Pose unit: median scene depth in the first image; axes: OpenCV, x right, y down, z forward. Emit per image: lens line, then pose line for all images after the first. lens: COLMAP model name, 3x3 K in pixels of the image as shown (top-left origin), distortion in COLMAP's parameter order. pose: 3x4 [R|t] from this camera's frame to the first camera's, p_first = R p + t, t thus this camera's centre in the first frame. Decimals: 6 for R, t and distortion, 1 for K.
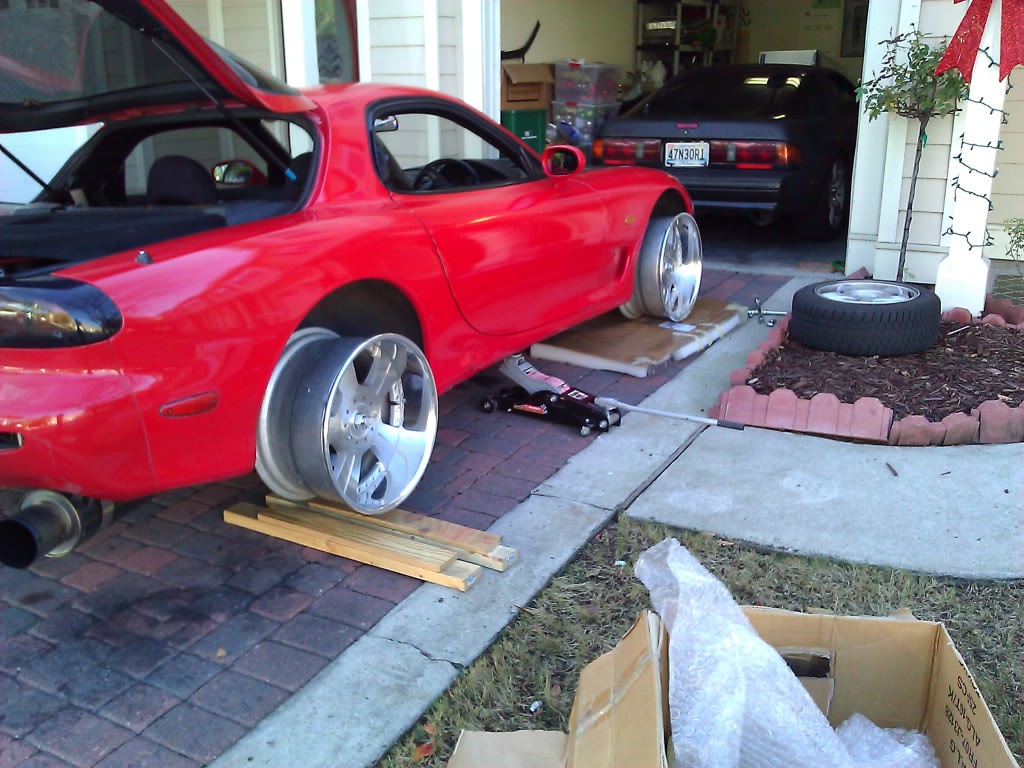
lens RADIAL K [[983.3, 0, 512.0], [0, 983.3, 384.0], [0, 0, 1]] dist [0.166678, -0.454594]
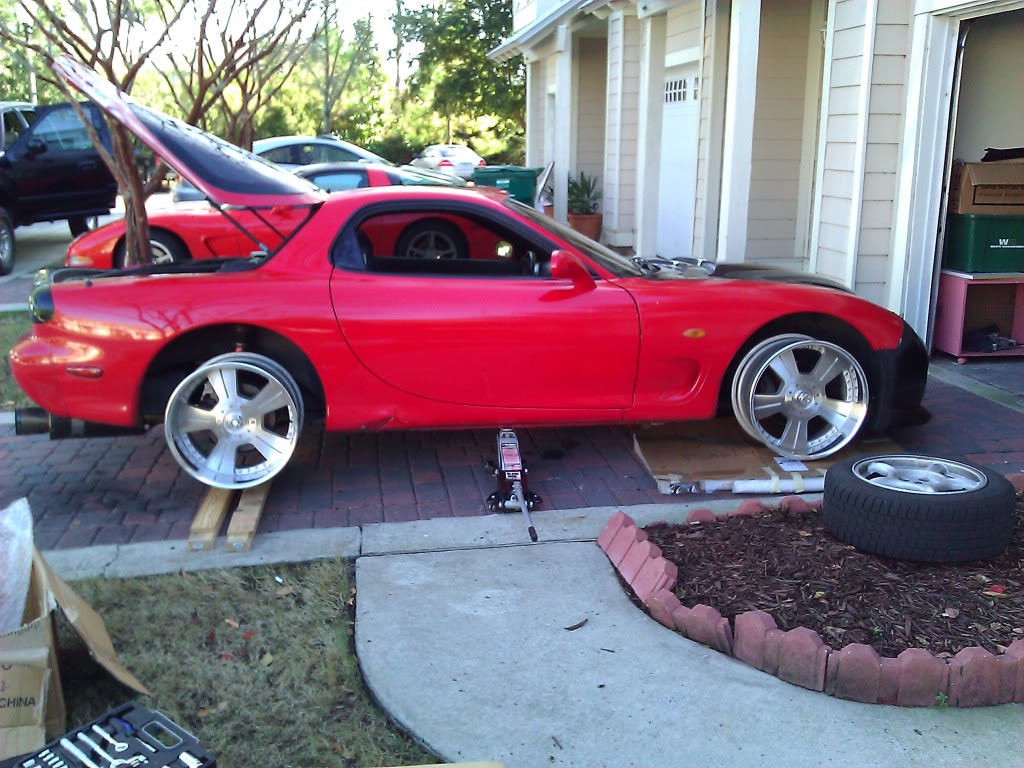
lens RADIAL K [[983.3, 0, 512.0], [0, 983.3, 384.0], [0, 0, 1]] dist [0.166678, -0.454594]
pose [[0.602535, 0.200658, -0.772455, 0.973467], [-0.247113, 0.967219, 0.058497, -0.165245], [0.758872, 0.155637, 0.632369, 0.310187]]
